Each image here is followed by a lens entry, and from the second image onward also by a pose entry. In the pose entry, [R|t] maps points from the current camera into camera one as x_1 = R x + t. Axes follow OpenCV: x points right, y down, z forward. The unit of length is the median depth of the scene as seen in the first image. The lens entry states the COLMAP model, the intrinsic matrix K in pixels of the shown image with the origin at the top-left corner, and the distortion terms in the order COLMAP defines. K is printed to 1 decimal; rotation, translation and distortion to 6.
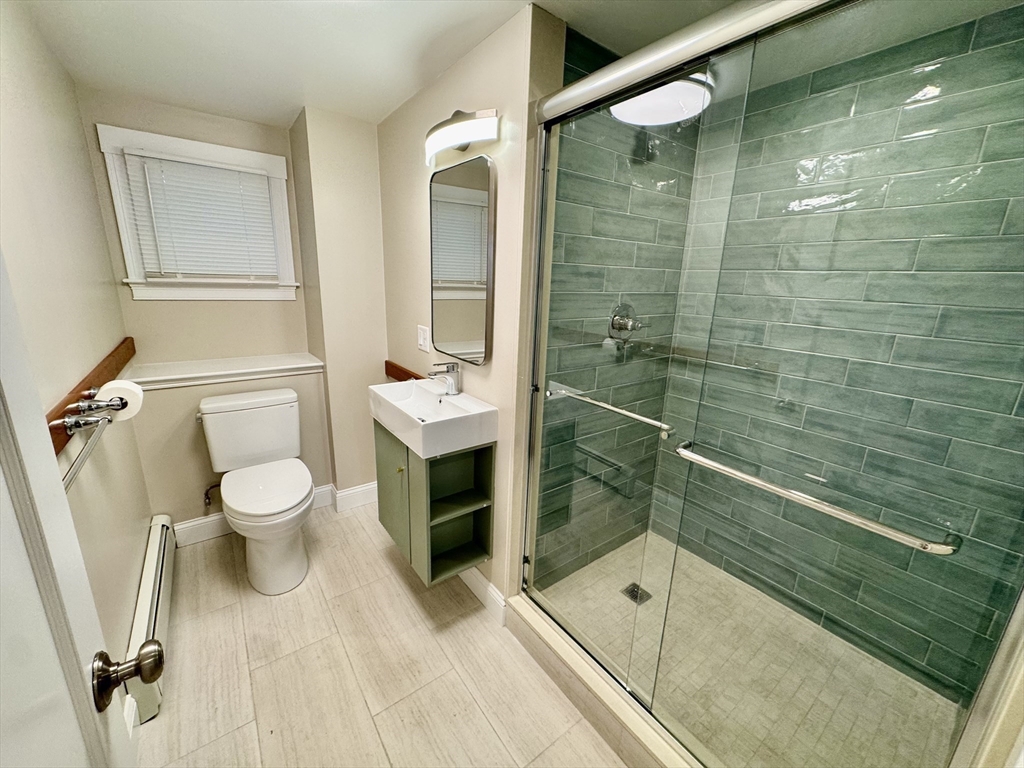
lens RADIAL K [[406.9, 0, 513.0], [0, 406.9, 382.6], [0, 0, 1]] dist [-0.003671, -0.000118]
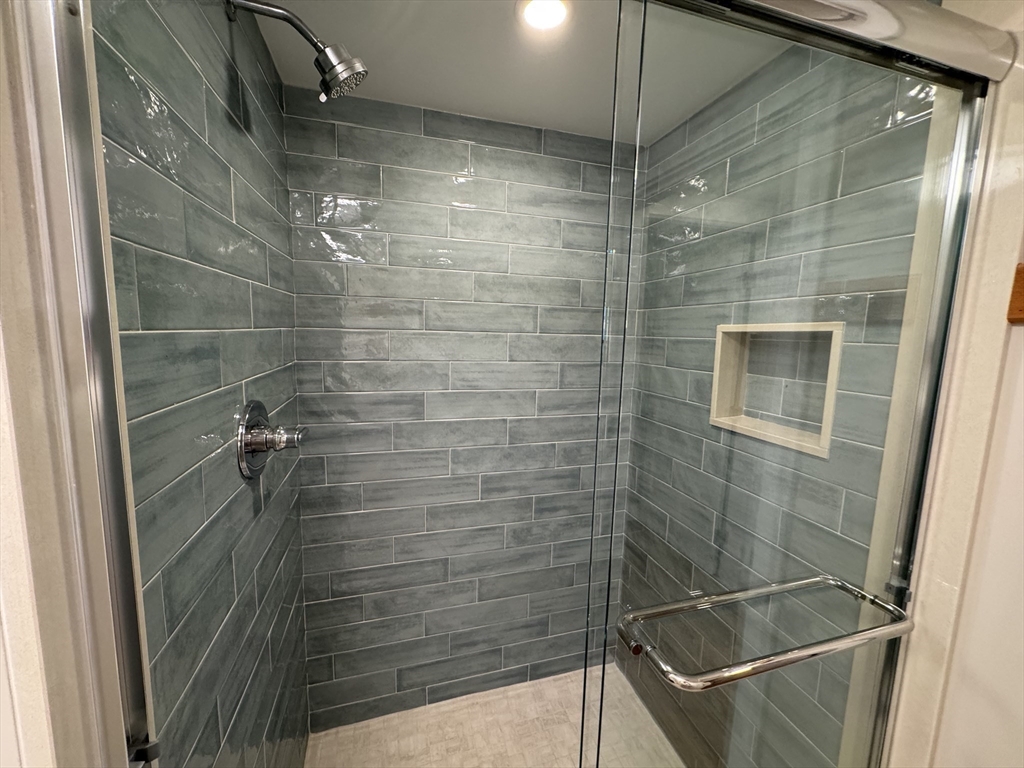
lens RADIAL K [[406.9, 0, 510.1], [0, 406.9, 382.5], [0, 0, 1]] dist [-0.003671, -0.000118]
pose [[0.351377, -0.139593, 0.925769, -0.083888], [0.218108, 0.973820, 0.064056, -0.205177], [-0.910474, 0.179410, 0.372625, 0.599786]]
